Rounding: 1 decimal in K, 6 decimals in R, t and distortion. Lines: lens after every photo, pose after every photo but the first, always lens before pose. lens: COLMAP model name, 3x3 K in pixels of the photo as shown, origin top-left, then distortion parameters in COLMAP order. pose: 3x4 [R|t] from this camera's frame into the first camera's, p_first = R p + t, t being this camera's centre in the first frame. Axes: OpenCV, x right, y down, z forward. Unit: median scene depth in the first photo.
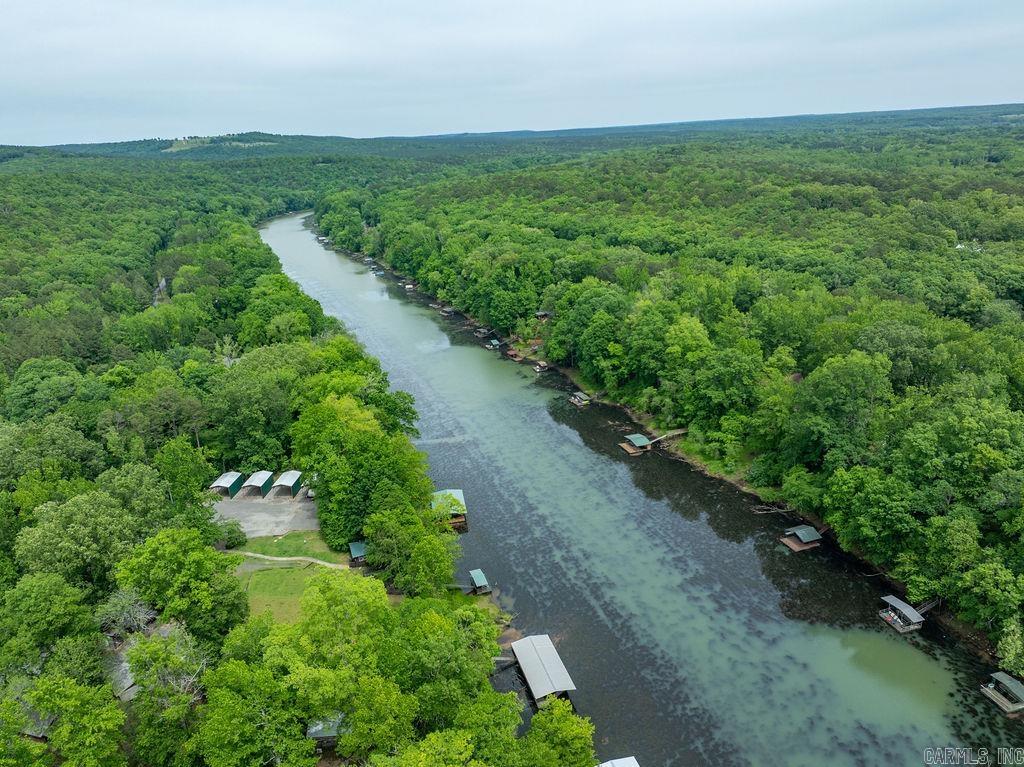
lens RADIAL K [[793.2, 0, 507.2], [0, 793.2, 383.0], [0, 0, 1]] dist [-0.044942, -0.016145]
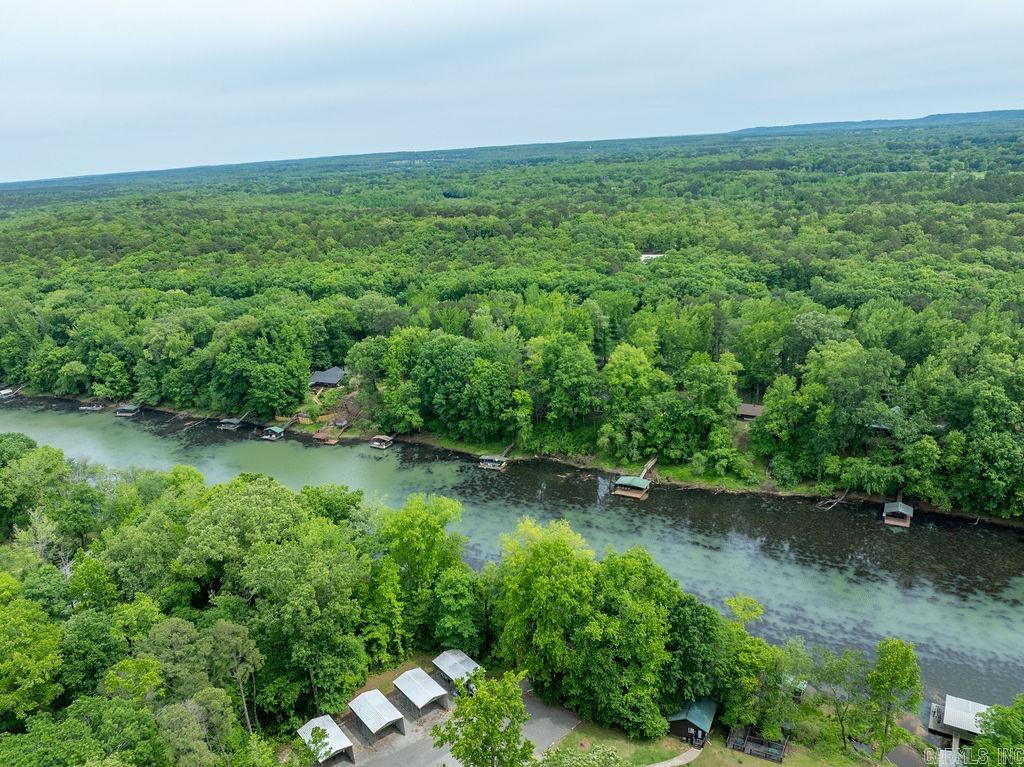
lens RADIAL K [[793.2, 0, 507.2], [0, 793.2, 383.0], [0, 0, 1]] dist [-0.044942, -0.016145]
pose [[0.729102, -0.179784, 0.660370, -0.480368], [0.221084, 0.975021, 0.021352, -0.083837], [-0.647713, 0.130430, 0.750637, 0.353031]]
